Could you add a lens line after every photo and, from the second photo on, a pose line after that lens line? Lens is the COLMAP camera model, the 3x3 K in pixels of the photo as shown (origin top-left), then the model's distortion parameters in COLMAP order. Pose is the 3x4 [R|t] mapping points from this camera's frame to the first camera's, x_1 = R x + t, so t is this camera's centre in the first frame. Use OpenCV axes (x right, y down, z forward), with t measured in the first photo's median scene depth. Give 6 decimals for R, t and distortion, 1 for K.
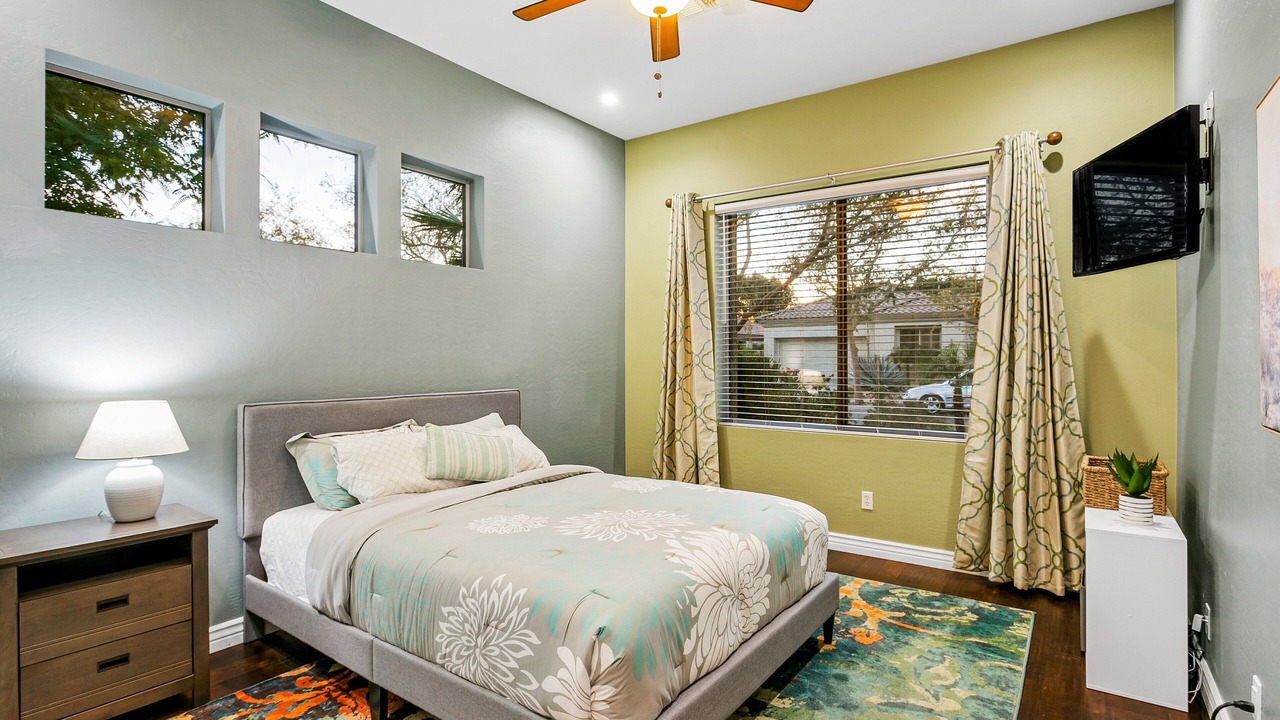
lens RADIAL K [[629.4, 0, 621.9], [0, 629.4, 334.5], [0, 0, 1]] dist [-0.001599, -0.000938]
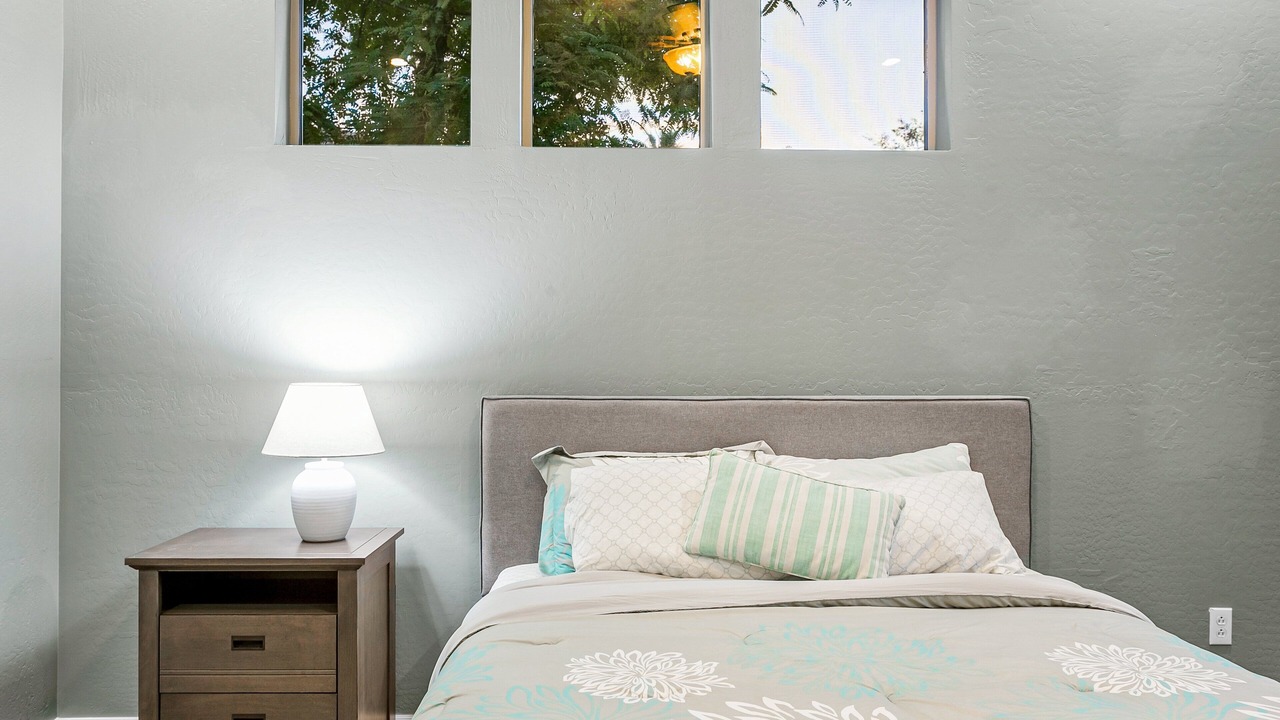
lens RADIAL K [[958.7, 0, 640.0], [0, 958.7, 360.0], [0, 0, 1]] dist [-0.001304, 0.000957]
pose [[0.624951, 0.005102, -0.780647, 0.295538], [0.025200, 0.999326, 0.026705, 0.049349], [0.780257, -0.036362, 0.624401, 0.493841]]
